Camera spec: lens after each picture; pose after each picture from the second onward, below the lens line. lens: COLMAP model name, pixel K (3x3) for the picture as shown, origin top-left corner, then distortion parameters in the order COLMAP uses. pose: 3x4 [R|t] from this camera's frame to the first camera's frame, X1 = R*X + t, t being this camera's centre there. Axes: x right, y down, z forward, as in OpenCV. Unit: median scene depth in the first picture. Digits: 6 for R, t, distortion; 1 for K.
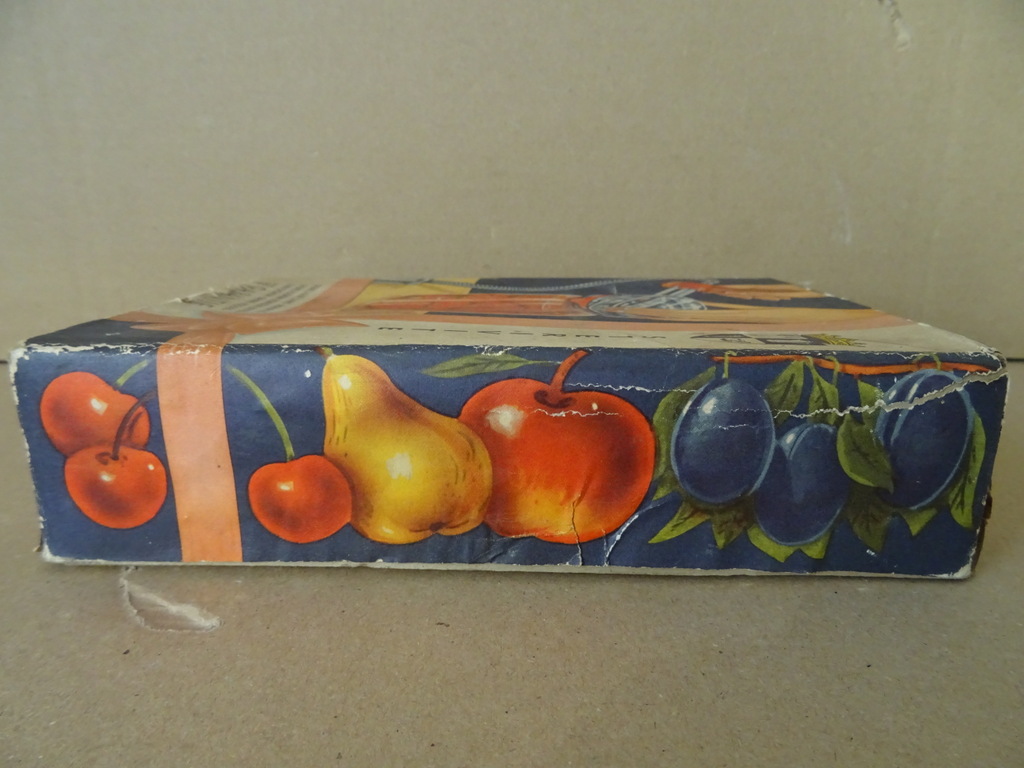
lens RADIAL K [[734.9, 0, 512.2], [0, 734.9, 379.4], [0, 0, 1]] dist [0.011129, -0.025666]
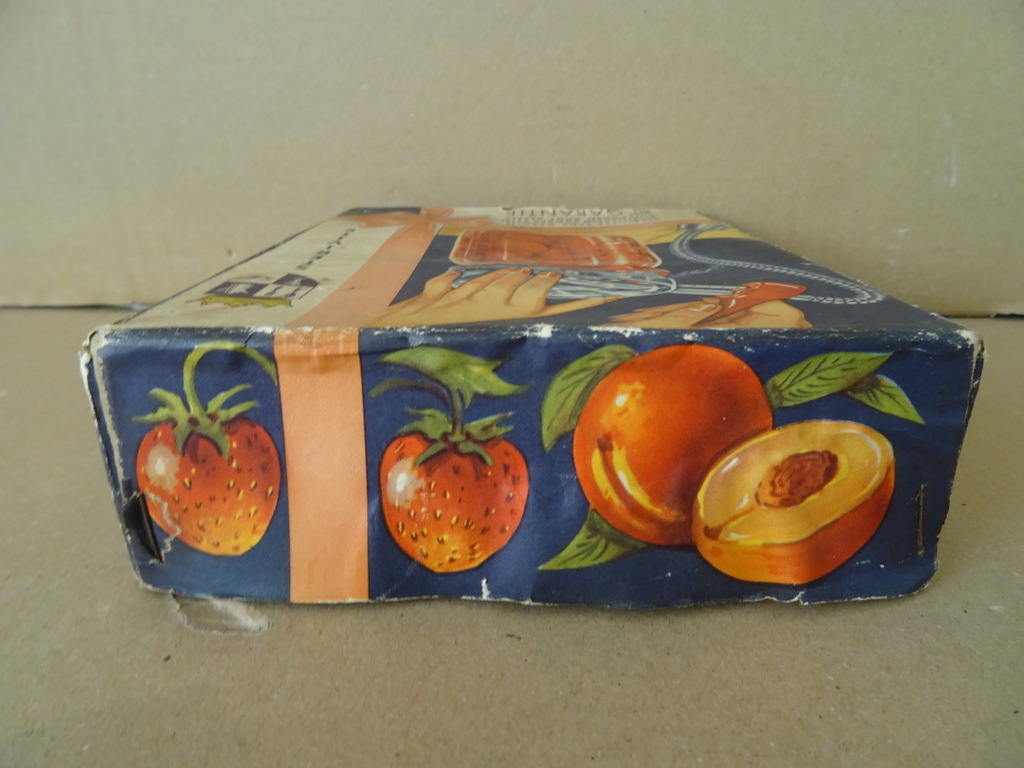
lens RADIAL K [[734.9, 0, 512.8], [0, 734.9, 382.8], [0, 0, 1]] dist [0.011129, -0.025666]
pose [[0.998036, 0.018594, -0.059821, -0.052048], [-0.013125, 0.995806, 0.090542, -0.057970], [0.061253, -0.089579, 0.994094, 0.157659]]
